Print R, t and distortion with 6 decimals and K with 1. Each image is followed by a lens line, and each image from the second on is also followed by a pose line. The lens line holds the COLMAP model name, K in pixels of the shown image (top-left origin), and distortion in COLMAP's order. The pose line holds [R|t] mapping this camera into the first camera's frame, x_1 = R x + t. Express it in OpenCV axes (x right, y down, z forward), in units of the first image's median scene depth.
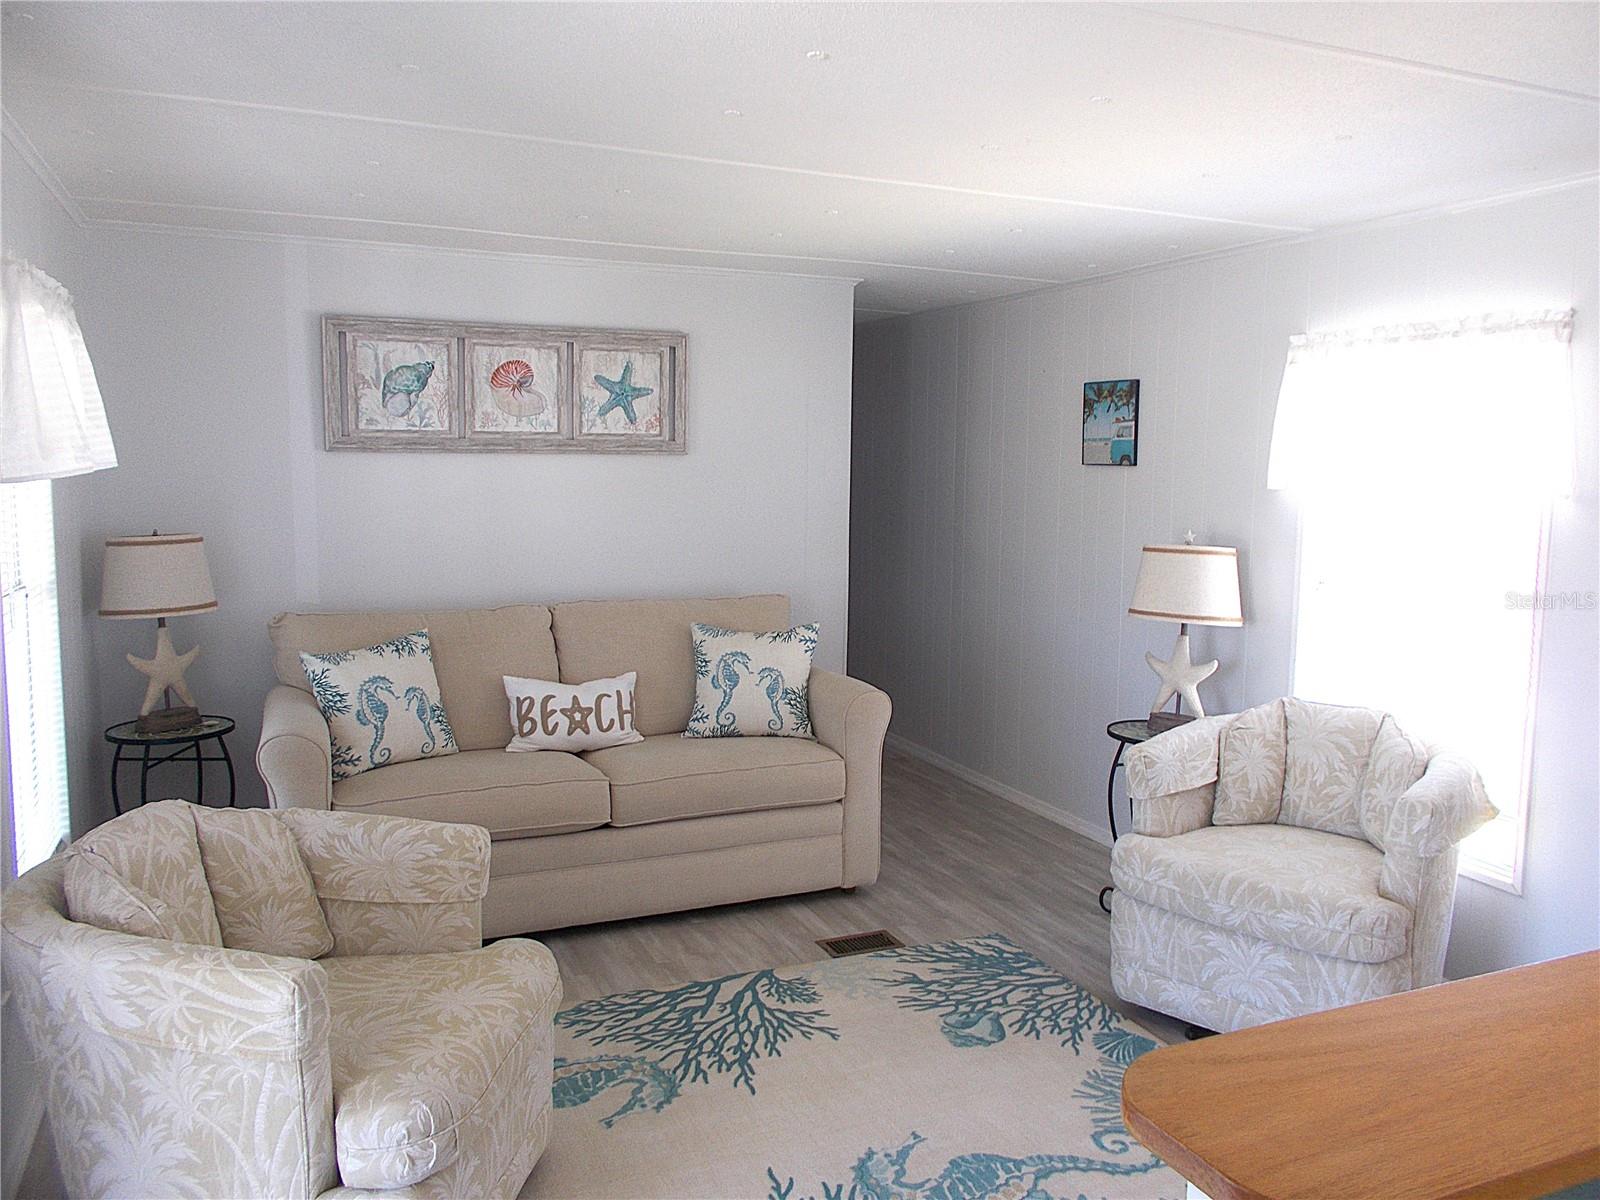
lens RADIAL K [[1219.2, 0, 806.6], [0, 1219.2, 591.8], [0, 0, 1]] dist [0.008525, -0.006577]
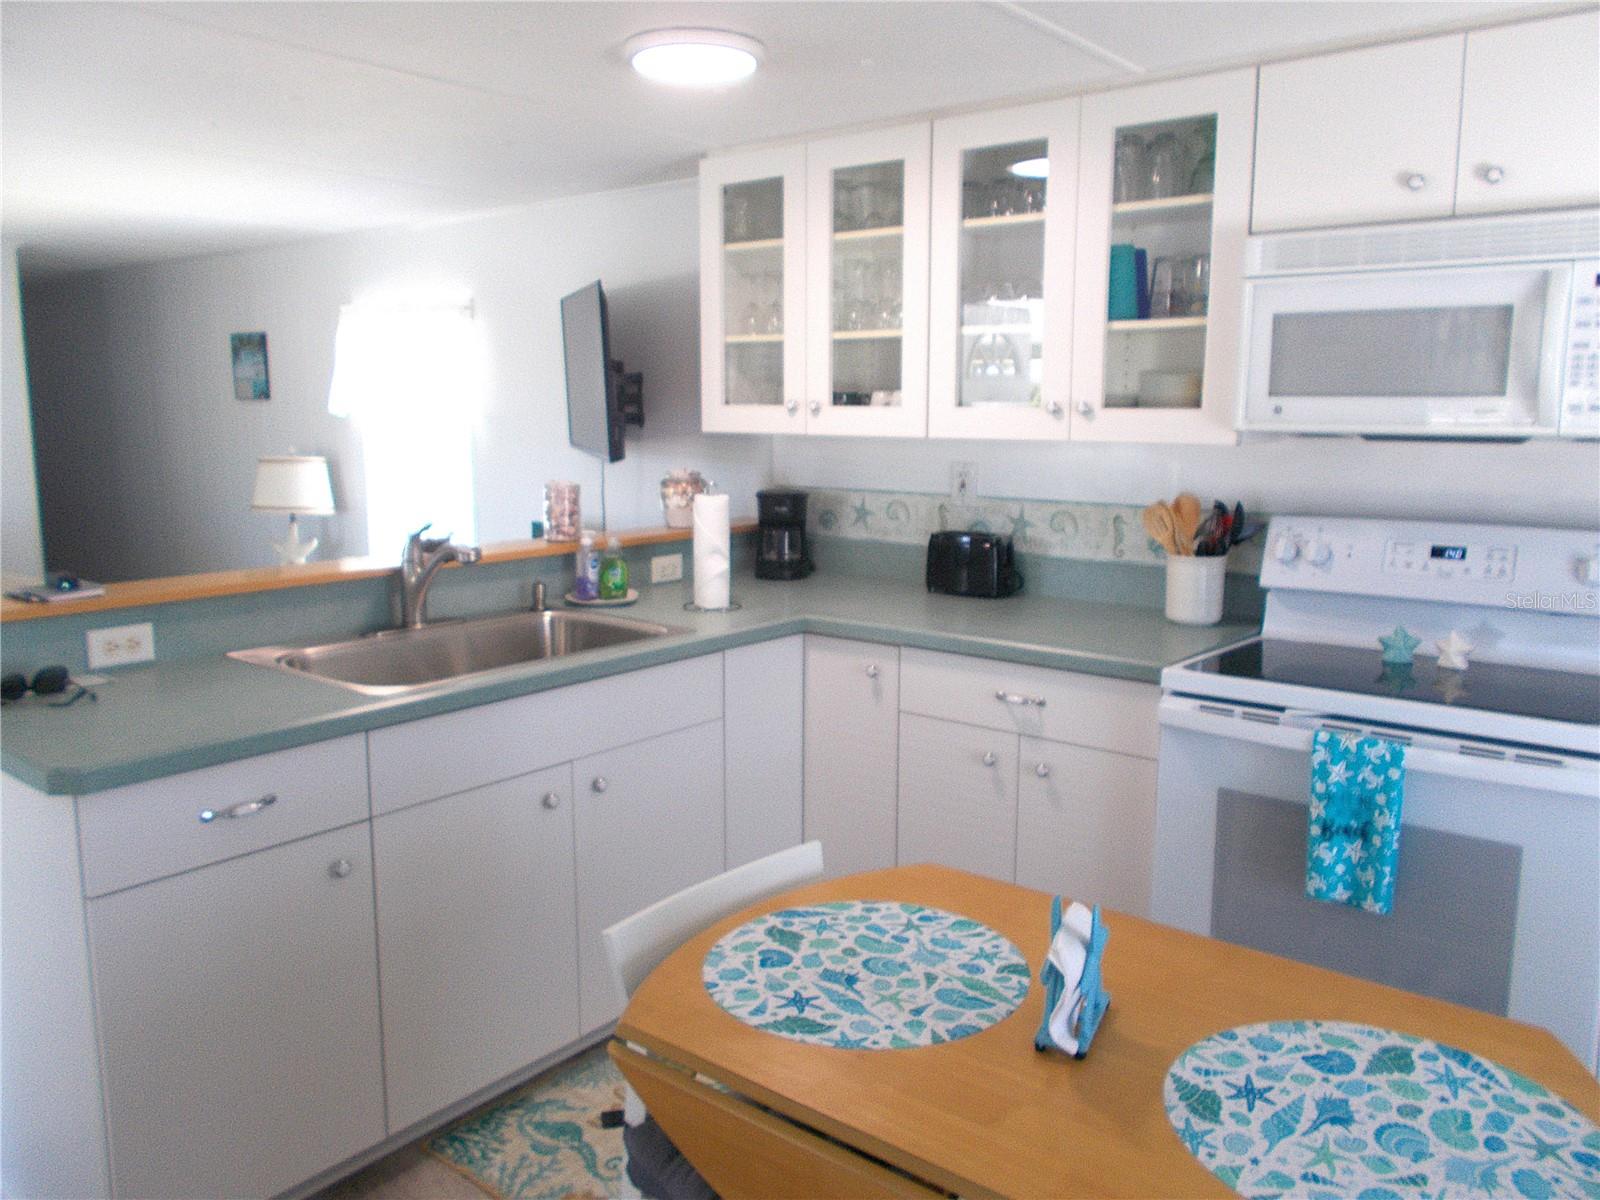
lens RADIAL K [[1219.2, 0, 795.5], [0, 1219.2, 576.7], [0, 0, 1]] dist [0.008525, -0.006577]
pose [[0.889480, -0.078557, 0.450171, 0.191914], [0.060714, 0.996695, 0.053964, 0.057744], [-0.452923, -0.020668, 0.891310, -0.491566]]
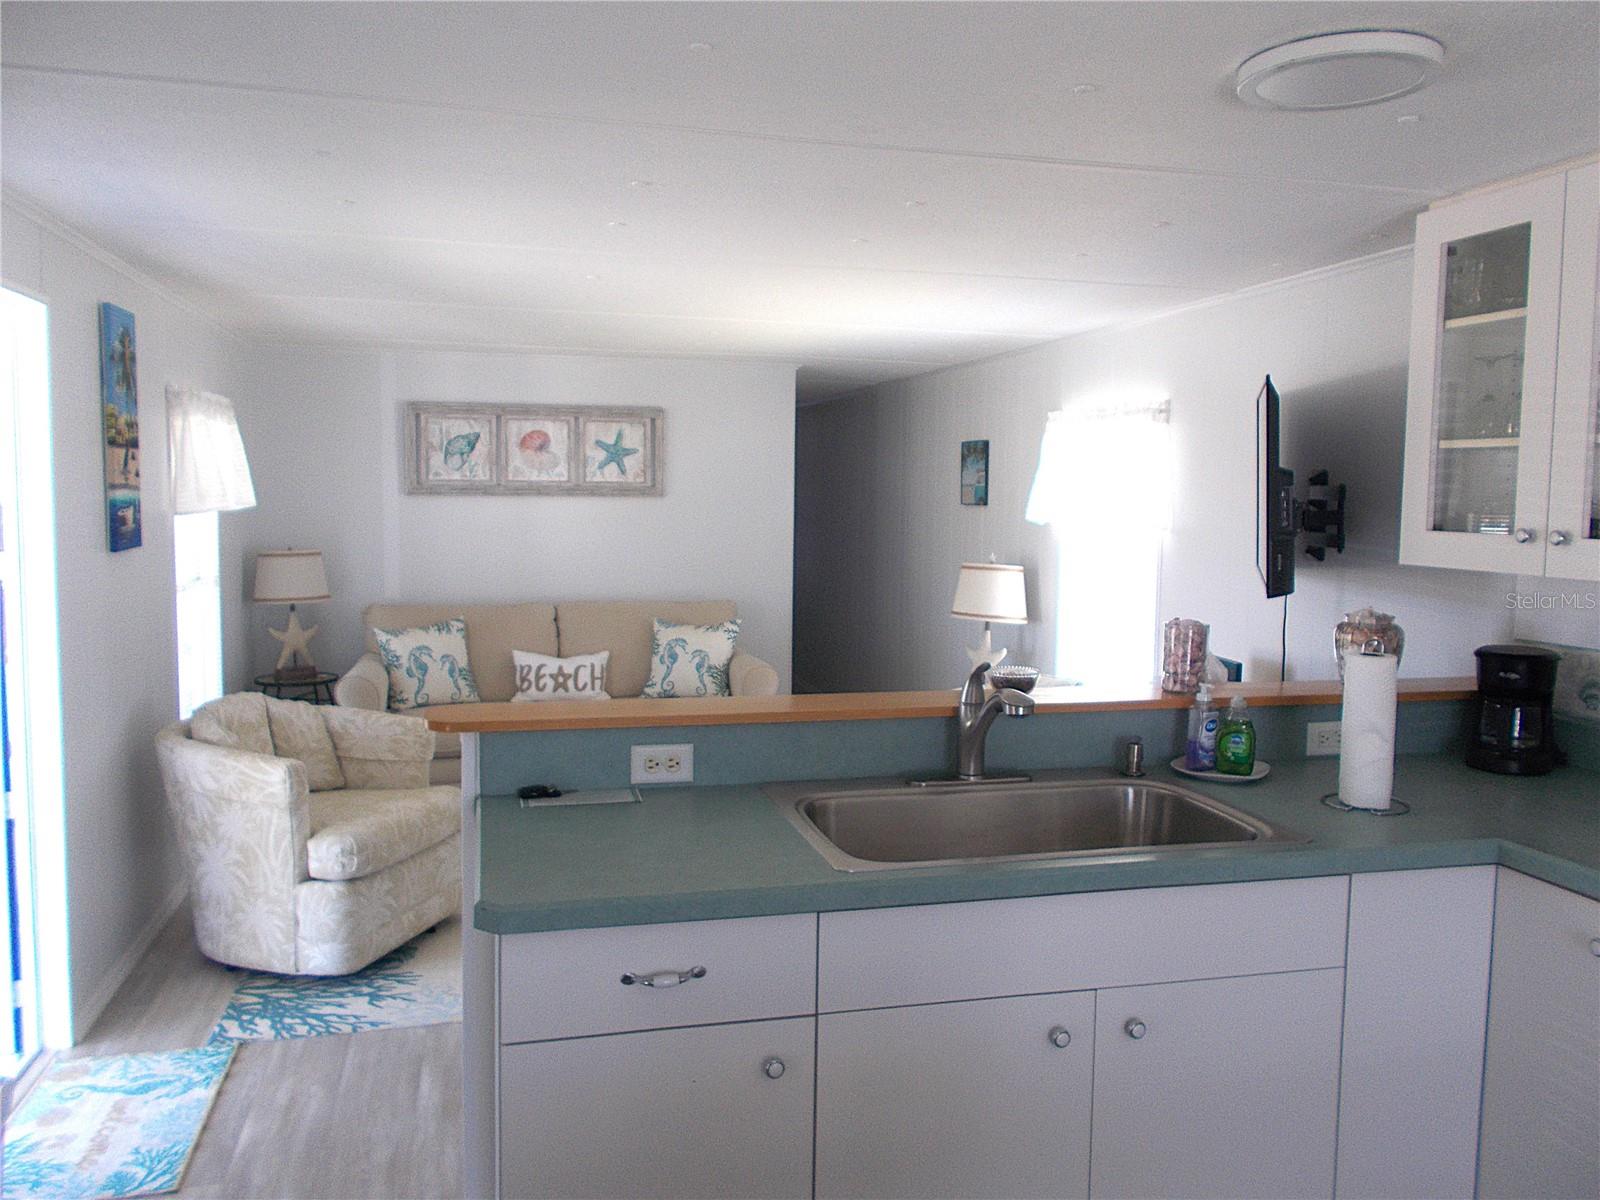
lens RADIAL K [[1219.2, 0, 808.2], [0, 1219.2, 591.7], [0, 0, 1]] dist [0.008525, -0.006577]
pose [[0.987118, 0.012938, -0.159471, 0.334442], [-0.017562, 0.999464, -0.027617, 0.034391], [0.159029, 0.030062, 0.986816, -0.380935]]
